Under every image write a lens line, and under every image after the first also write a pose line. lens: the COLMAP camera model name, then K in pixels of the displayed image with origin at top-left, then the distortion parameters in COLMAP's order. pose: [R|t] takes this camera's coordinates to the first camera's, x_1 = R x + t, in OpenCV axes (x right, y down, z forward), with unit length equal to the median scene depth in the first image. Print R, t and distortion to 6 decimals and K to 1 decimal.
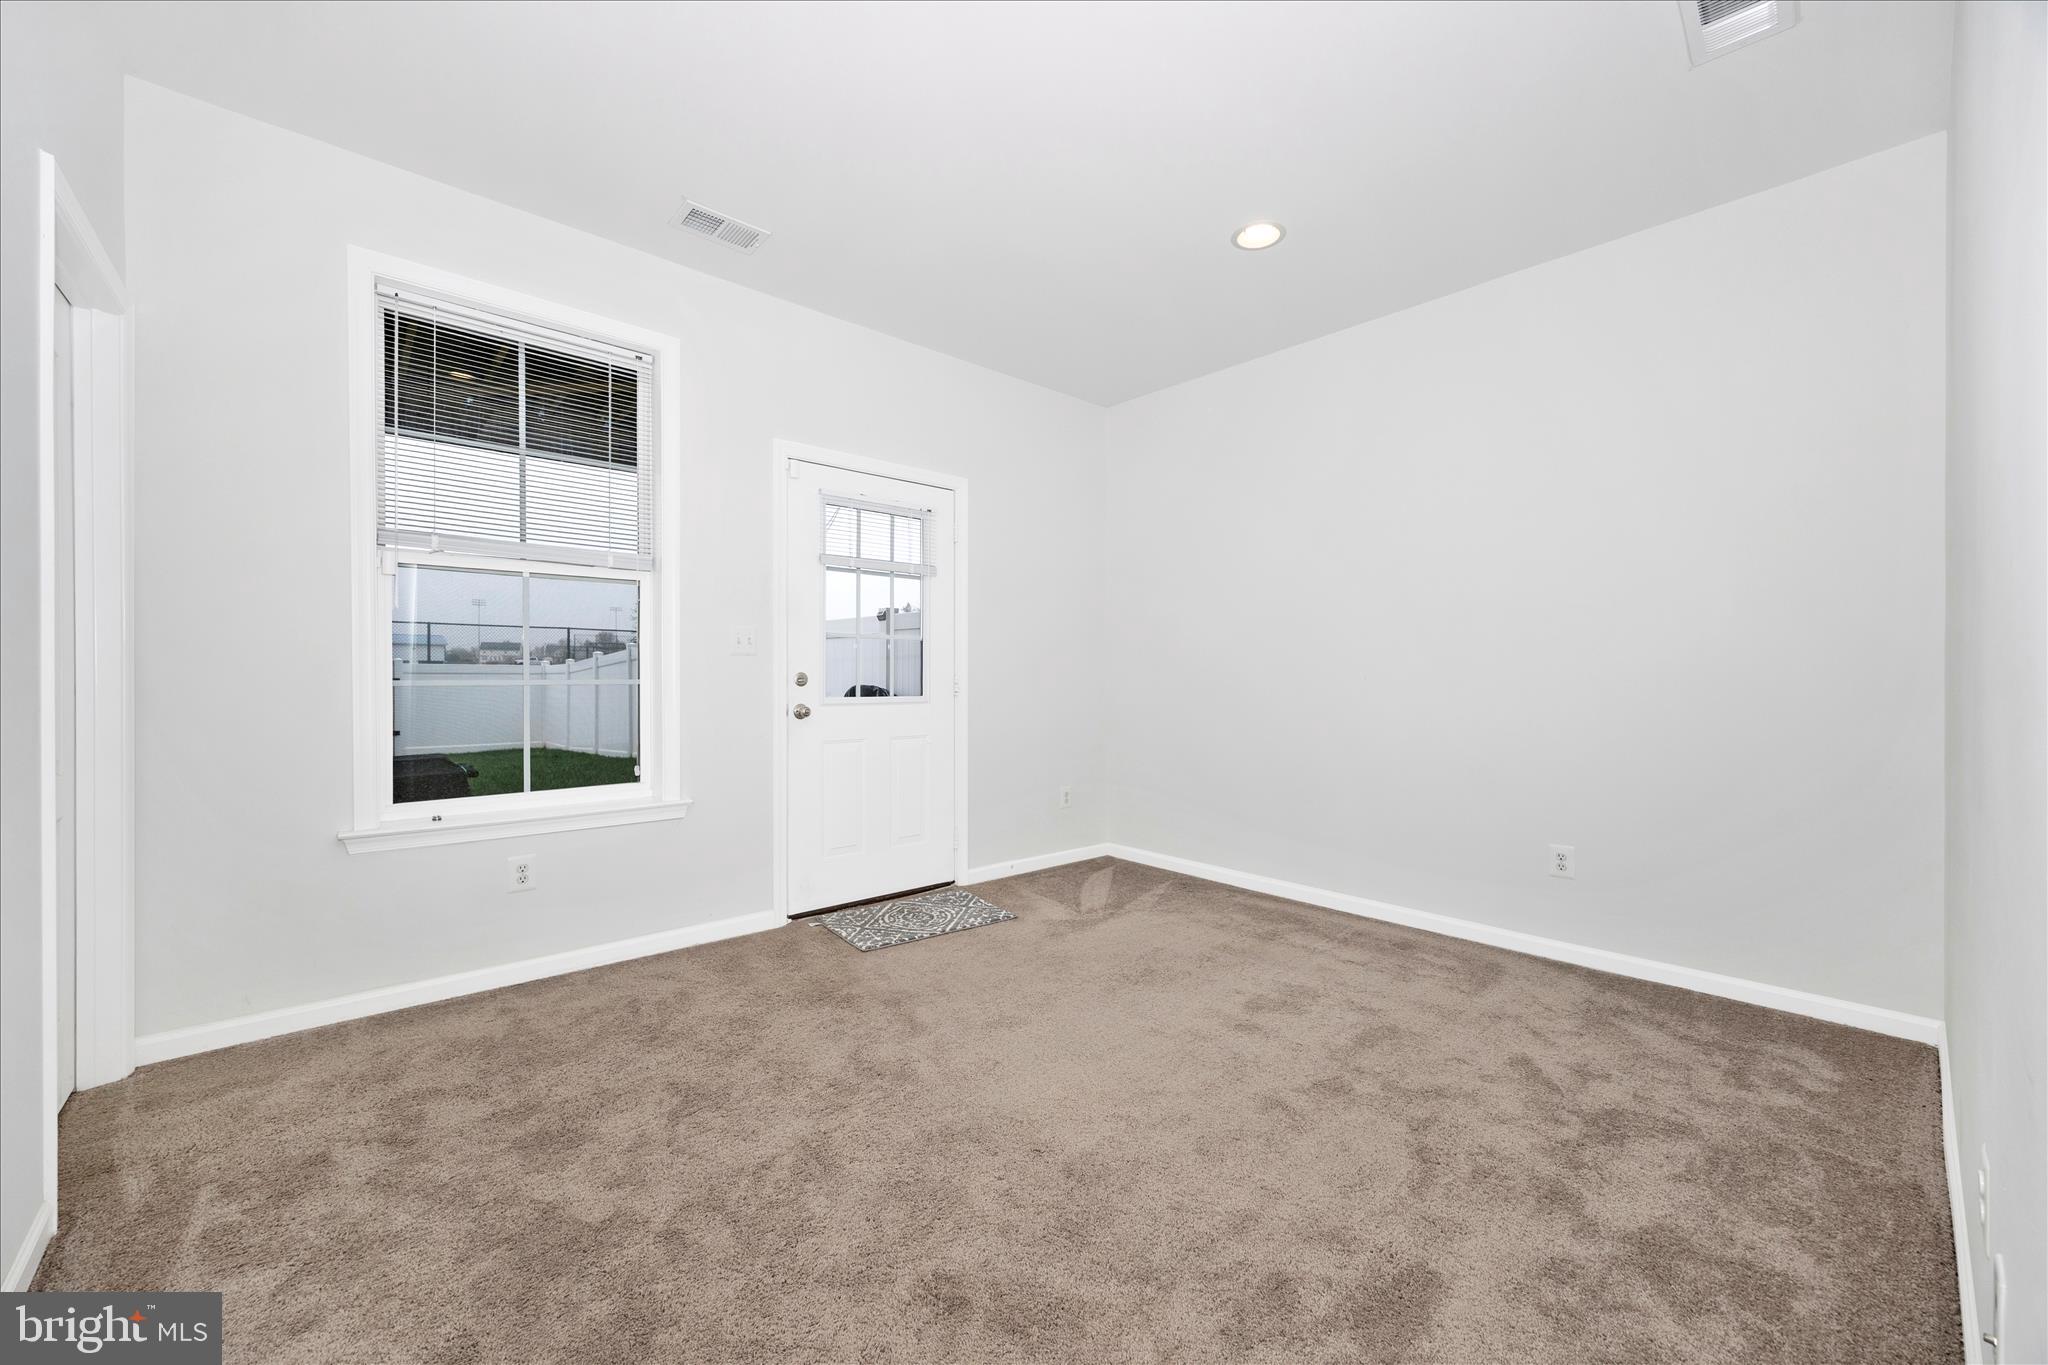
lens RADIAL K [[789.0, 0, 1029.3], [0, 789.0, 677.3], [0, 0, 1]] dist [0.001950, -0.000007]
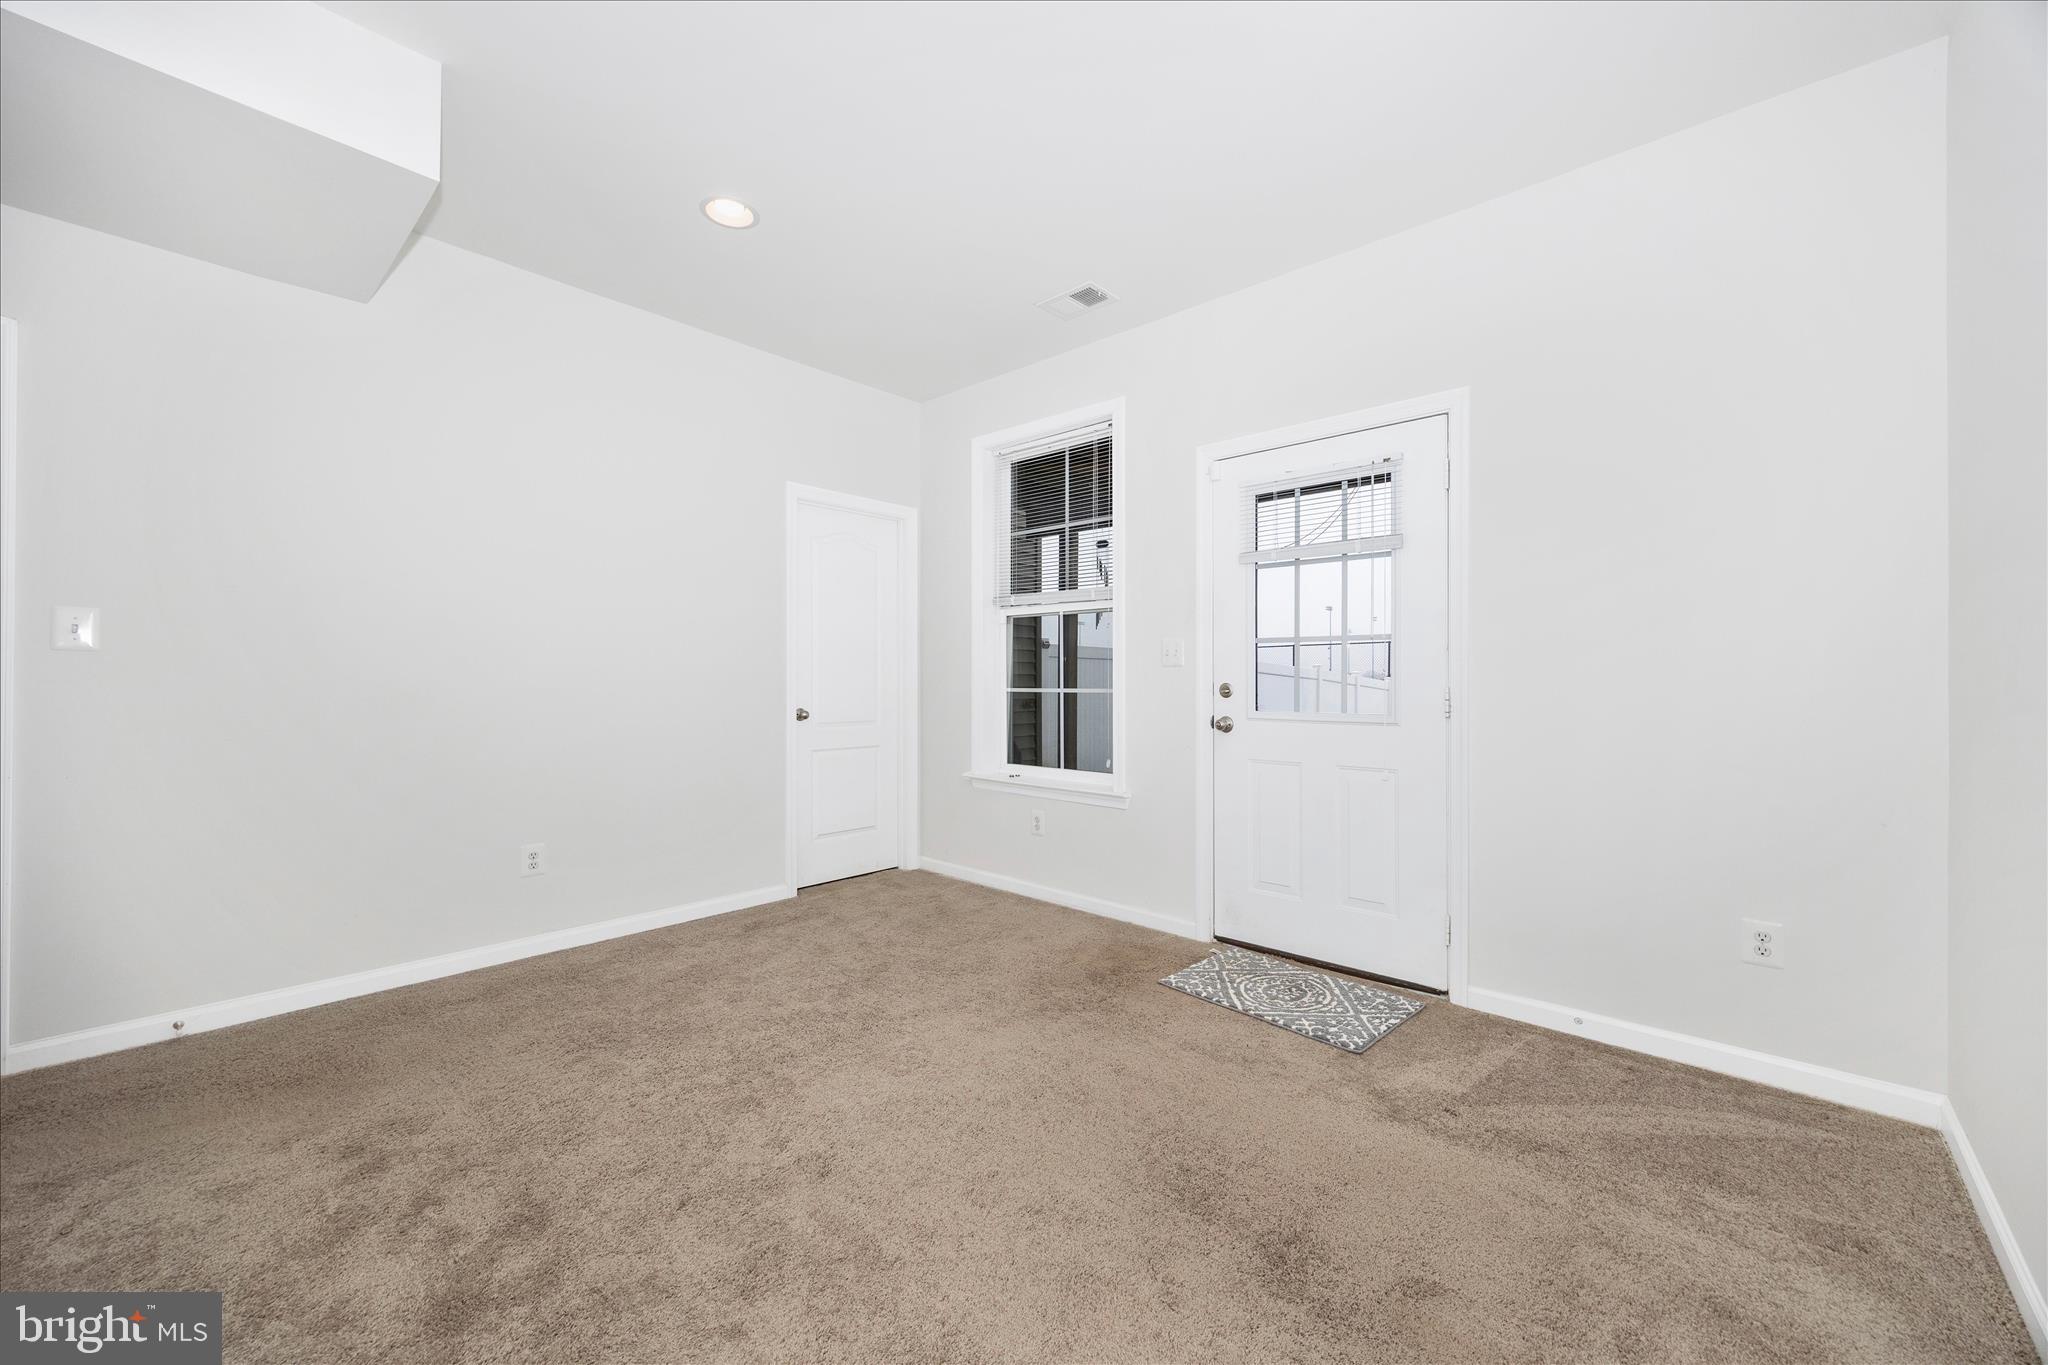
lens RADIAL K [[789.0, 0, 1029.4], [0, 789.0, 683.8], [0, 0, 1]] dist [0.001950, -0.000007]
pose [[0.094952, 0.006281, -0.995462, 0.641938], [-0.000125, 0.999980, 0.006298, -0.011472], [0.995482, -0.000473, 0.094951, 0.690945]]
